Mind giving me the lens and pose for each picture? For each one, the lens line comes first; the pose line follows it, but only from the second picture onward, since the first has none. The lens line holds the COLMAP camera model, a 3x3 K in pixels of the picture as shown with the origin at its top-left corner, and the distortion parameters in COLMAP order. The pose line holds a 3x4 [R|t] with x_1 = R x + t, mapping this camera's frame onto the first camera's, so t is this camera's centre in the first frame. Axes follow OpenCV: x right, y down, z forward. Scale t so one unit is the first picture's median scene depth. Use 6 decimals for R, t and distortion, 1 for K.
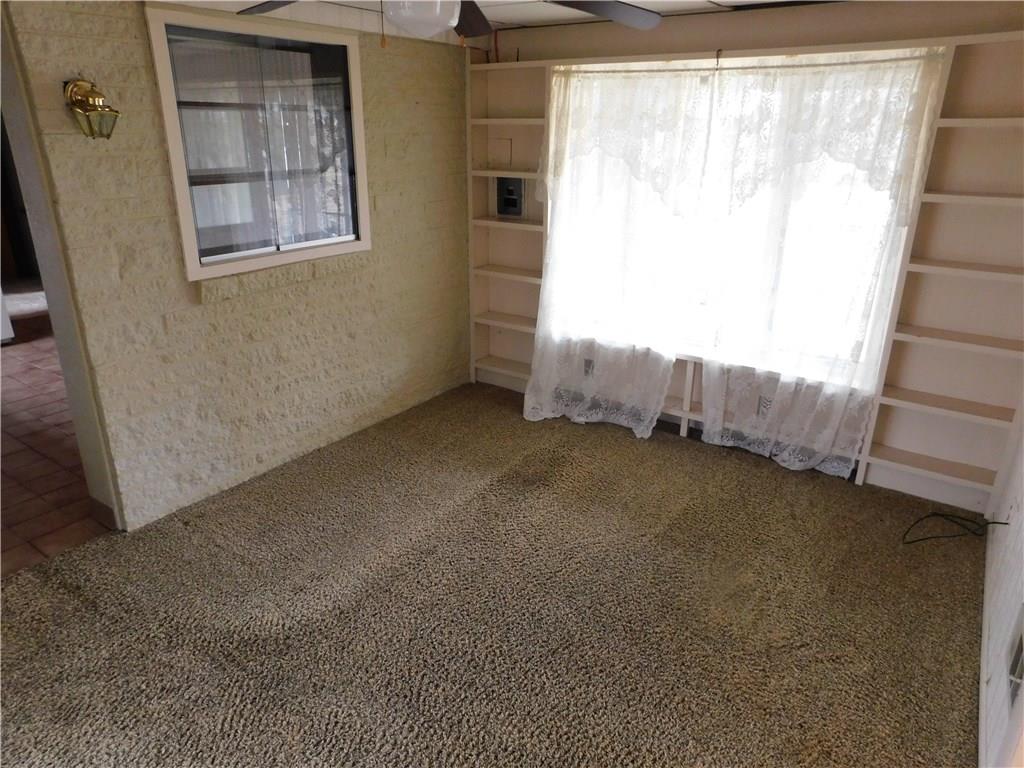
lens RADIAL K [[688.4, 0, 510.5], [0, 688.4, 383.8], [0, 0, 1]] dist [-0.034409, 0.010518]
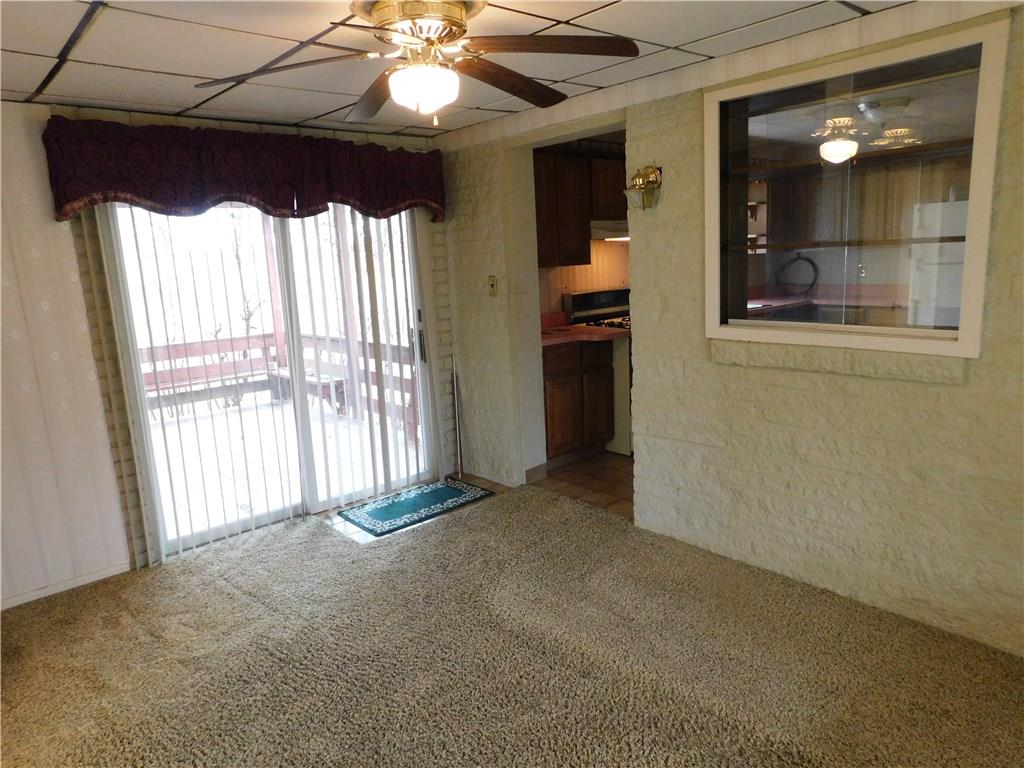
lens RADIAL K [[688.4, 0, 511.9], [0, 688.4, 384.5], [0, 0, 1]] dist [-0.034409, 0.010518]
pose [[-0.232902, 0.179485, -0.955794, 0.582415], [-0.305181, 0.919685, 0.247069, -0.235389], [0.923375, 0.349233, -0.159421, 0.852223]]
